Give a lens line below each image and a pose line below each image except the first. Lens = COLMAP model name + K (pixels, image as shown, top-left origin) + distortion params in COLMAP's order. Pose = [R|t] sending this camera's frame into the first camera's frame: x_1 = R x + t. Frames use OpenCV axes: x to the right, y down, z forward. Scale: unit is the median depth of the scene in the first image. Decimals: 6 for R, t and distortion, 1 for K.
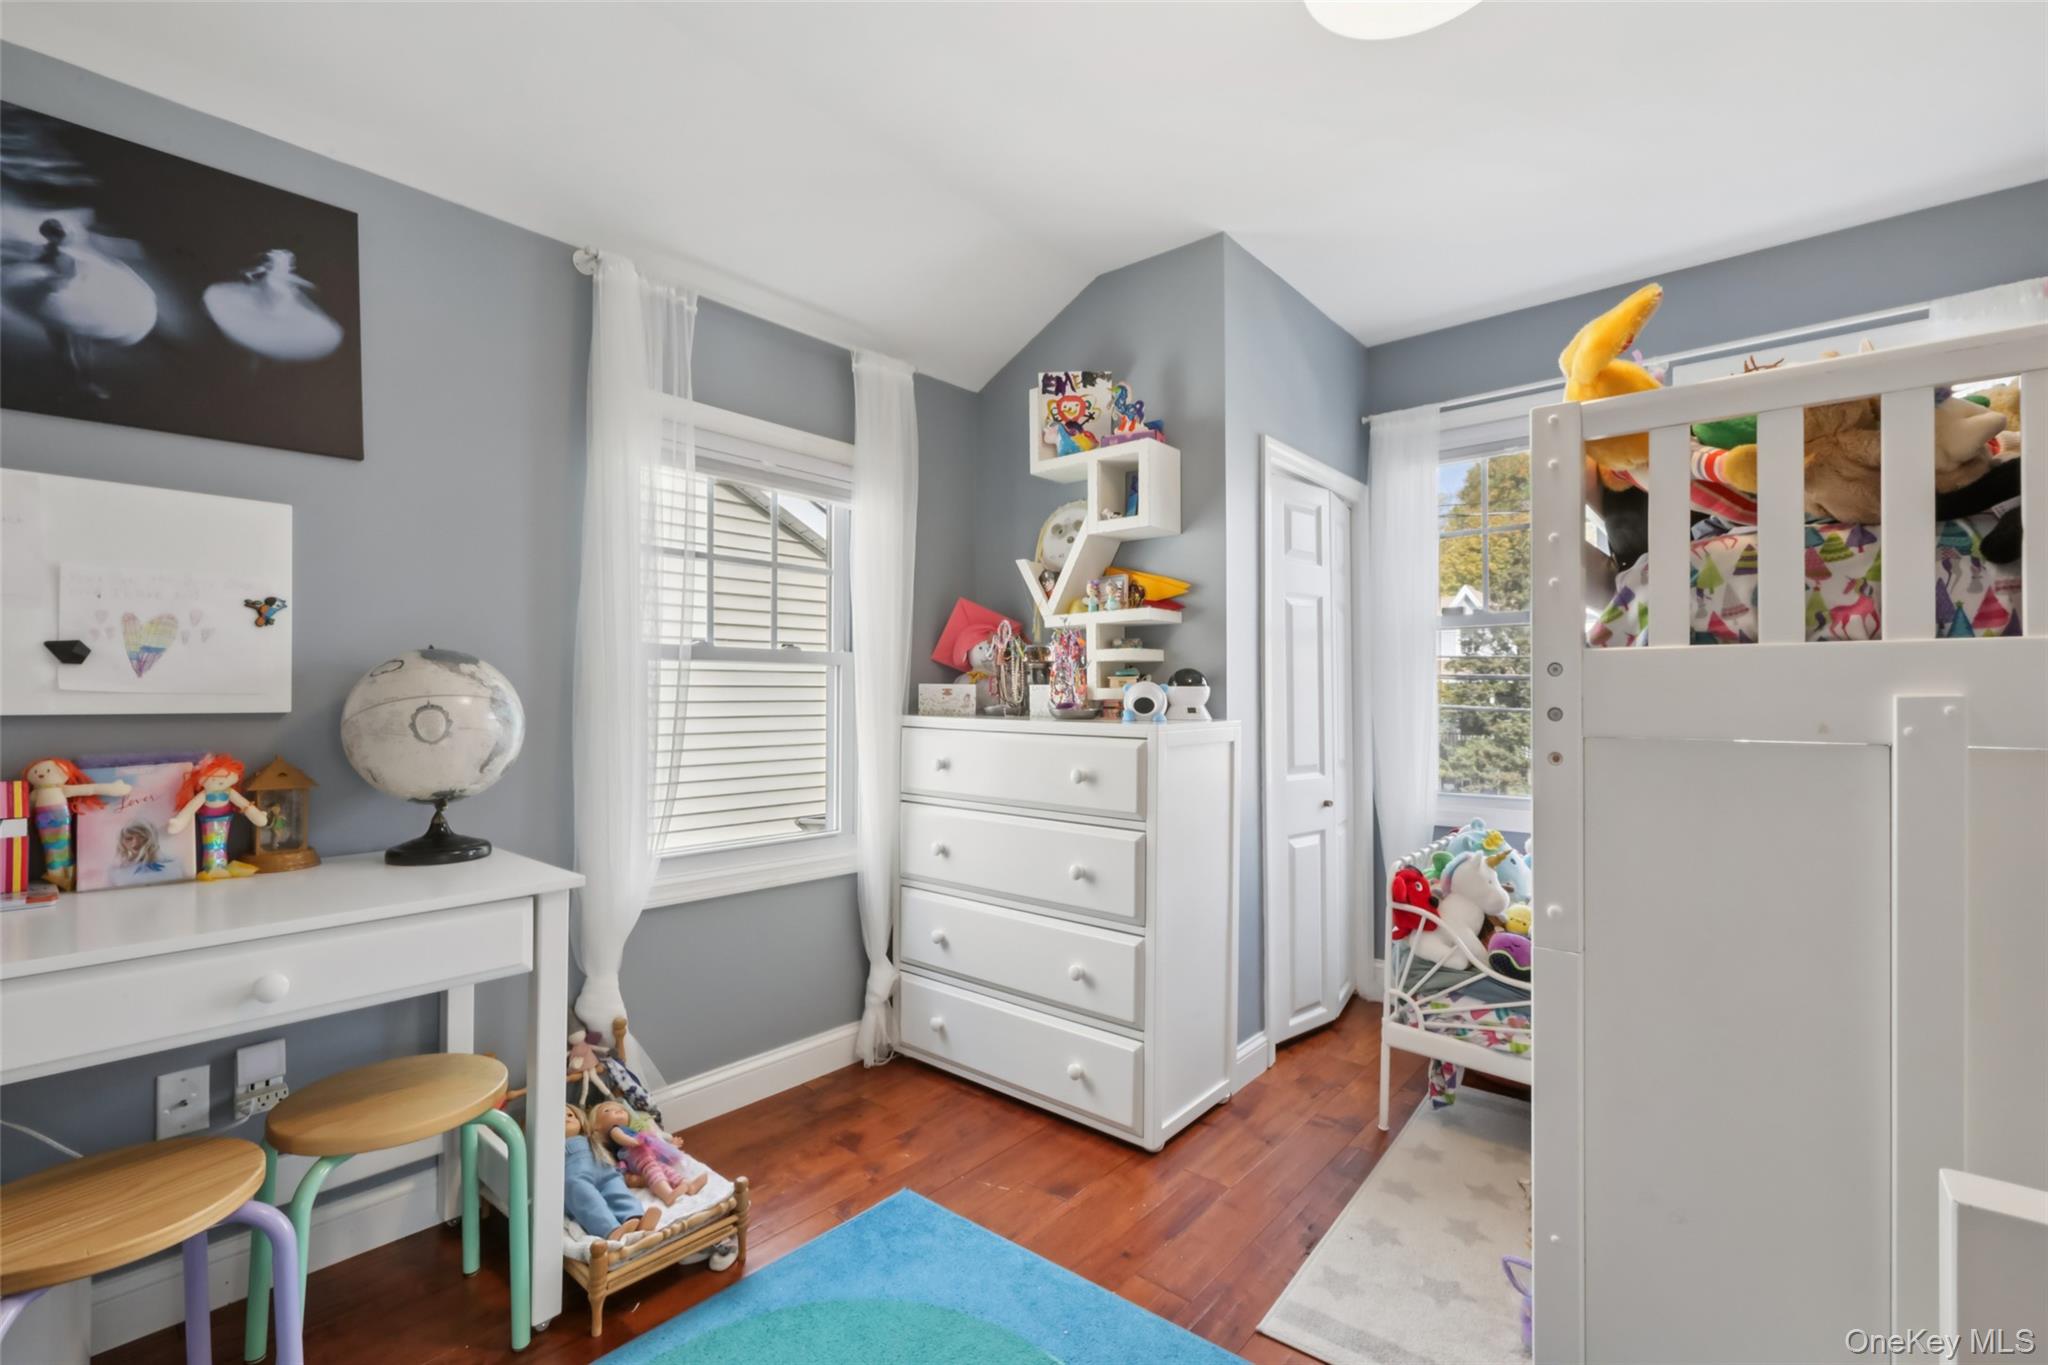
lens RADIAL K [[908.6, 0, 1028.7], [0, 908.6, 692.5], [0, 0, 1]] dist [-0.000589, 0.002088]
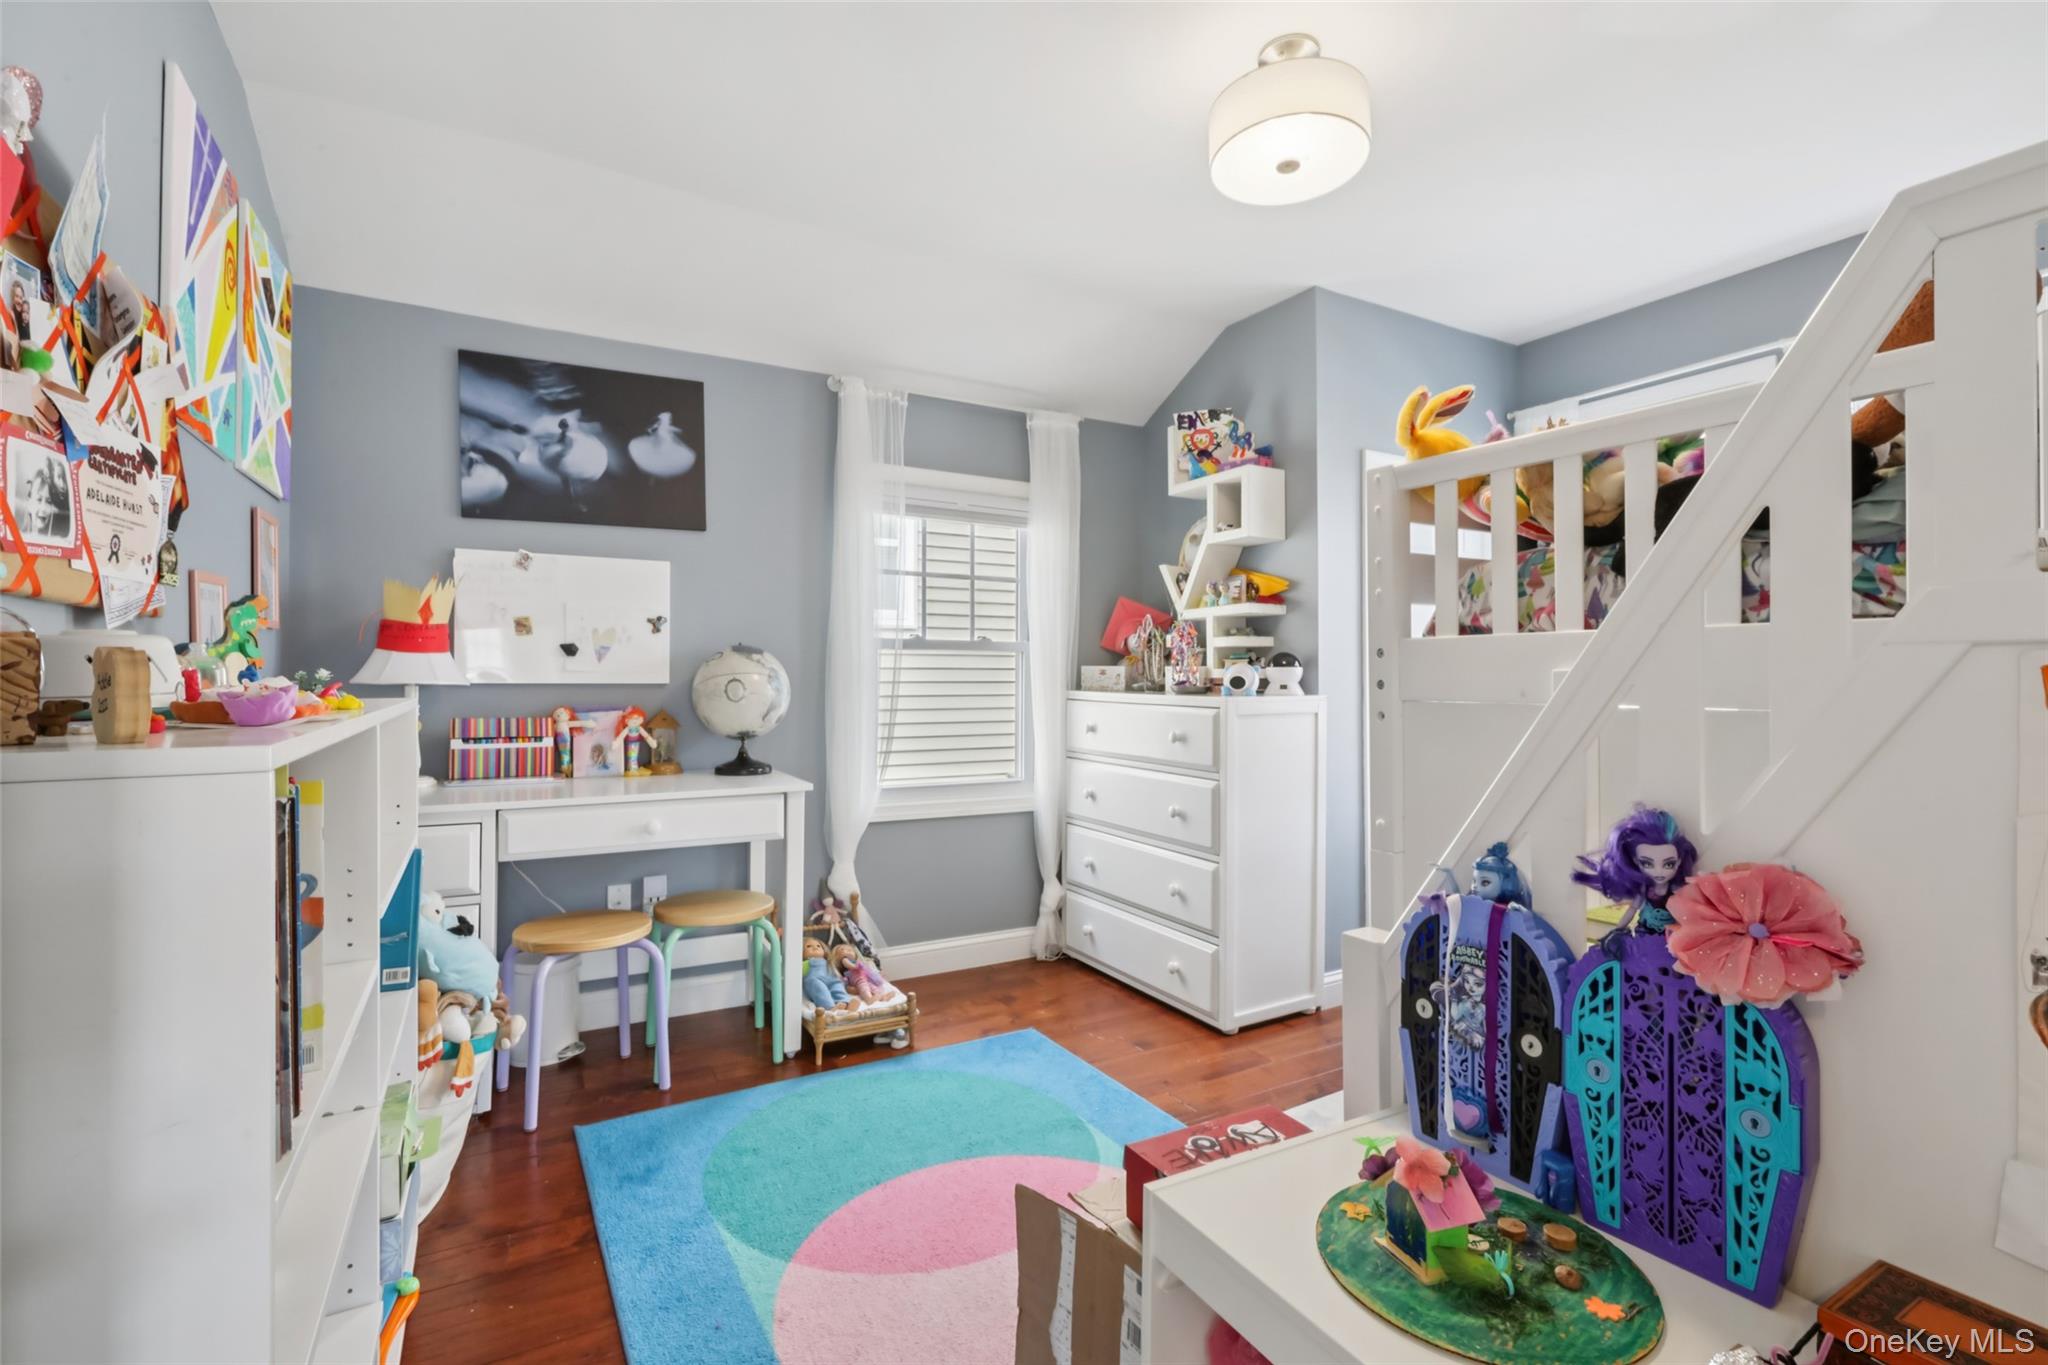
lens RADIAL K [[908.6, 0, 1019.7], [0, 908.6, 674.5], [0, 0, 1]] dist [-0.000589, 0.002088]
pose [[0.942103, -0.000199, -0.335324, 0.303483], [-0.000360, 0.999999, -0.001604, 0.005853], [0.335324, 0.001631, 0.942101, -0.307563]]
